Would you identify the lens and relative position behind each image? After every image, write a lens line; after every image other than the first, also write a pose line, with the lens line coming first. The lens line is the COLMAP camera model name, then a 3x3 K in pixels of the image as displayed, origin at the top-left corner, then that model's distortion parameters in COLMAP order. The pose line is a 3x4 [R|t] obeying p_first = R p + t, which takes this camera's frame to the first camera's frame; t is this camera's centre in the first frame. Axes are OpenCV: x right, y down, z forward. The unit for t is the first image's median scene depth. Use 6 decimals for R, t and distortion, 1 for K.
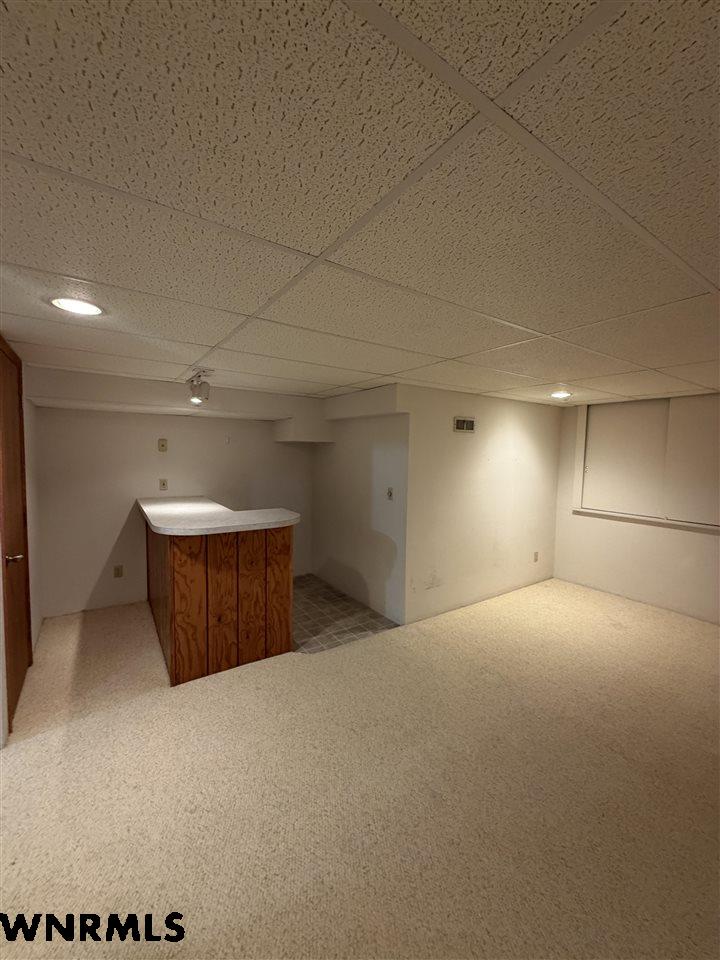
lens RADIAL K [[382.0, 0, 360.4], [0, 382.0, 477.3], [0, 0, 1]] dist [0.000032, 0.000200]
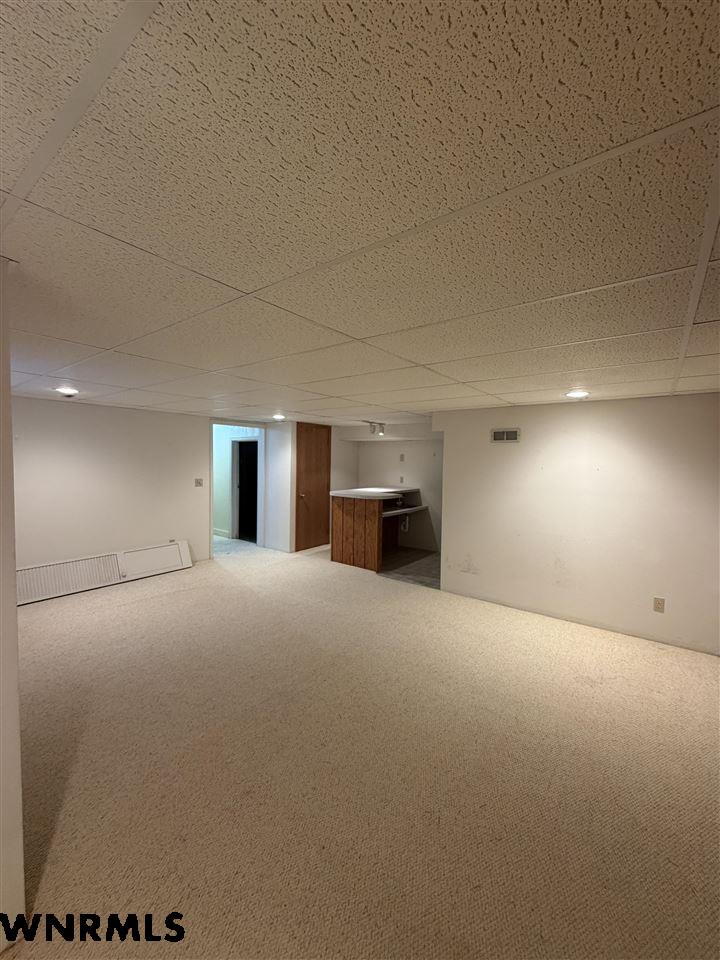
lens RADIAL K [[382.0, 0, 358.6], [0, 382.0, 476.9], [0, 0, 1]] dist [0.000975, 0.000003]
pose [[0.314954, 0.033953, -0.948499, 1.222529], [-0.074553, 0.997157, 0.010939, 0.000176], [0.946174, 0.067268, 0.316590, 0.272978]]
